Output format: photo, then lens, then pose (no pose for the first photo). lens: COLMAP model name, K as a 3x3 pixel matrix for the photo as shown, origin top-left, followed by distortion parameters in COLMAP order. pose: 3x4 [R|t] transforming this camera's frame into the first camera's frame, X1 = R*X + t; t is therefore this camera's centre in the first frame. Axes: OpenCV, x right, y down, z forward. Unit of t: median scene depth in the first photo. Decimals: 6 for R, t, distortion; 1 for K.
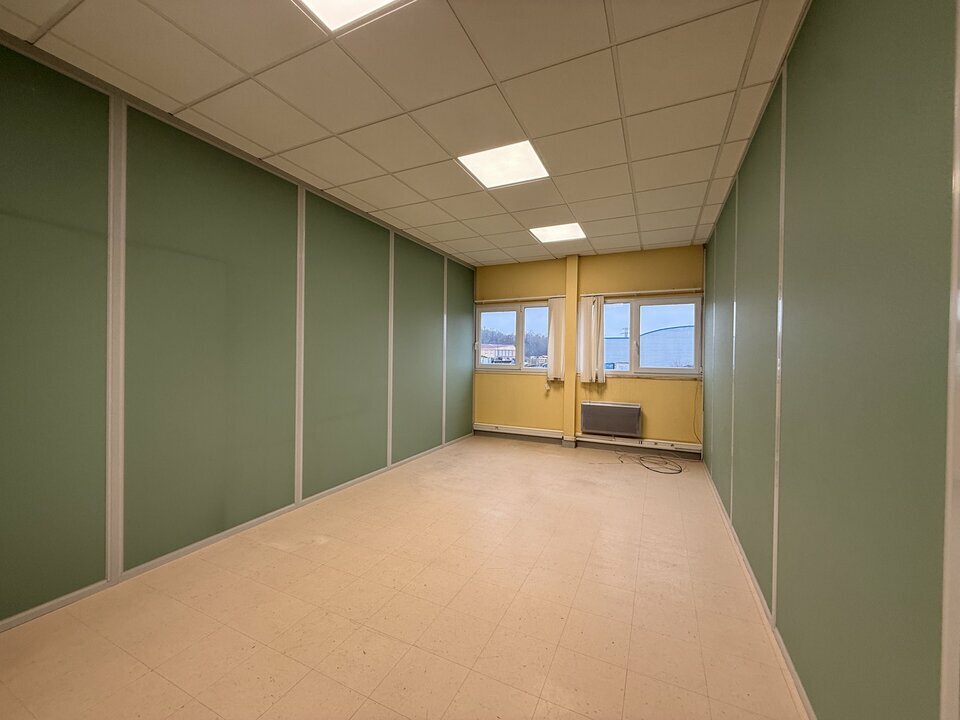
lens RADIAL K [[378.2, 0, 473.7], [0, 378.2, 357.6], [0, 0, 1]] dist [-0.000508, 0.000135]
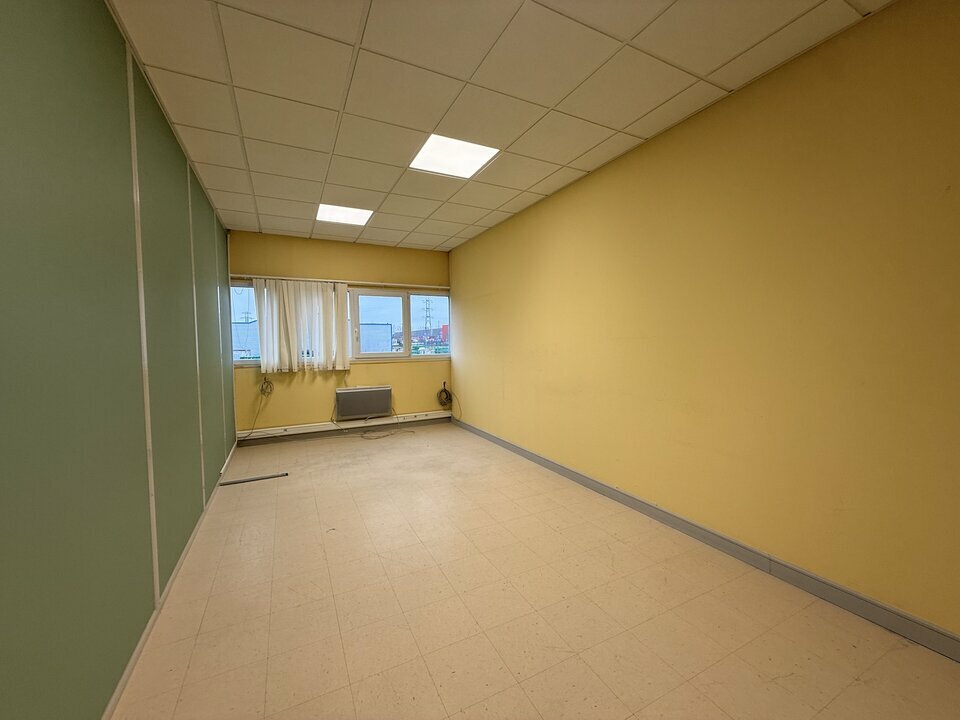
lens RADIAL K [[378.2, 0, 473.7], [0, 378.2, 357.6], [0, 0, 1]] dist [-0.000508, 0.000135]
pose [[0.613703, -0.054435, 0.787659, -0.327074], [0.029715, 0.998506, 0.045854, -0.002976], [-0.788978, -0.004735, 0.614403, 0.143277]]
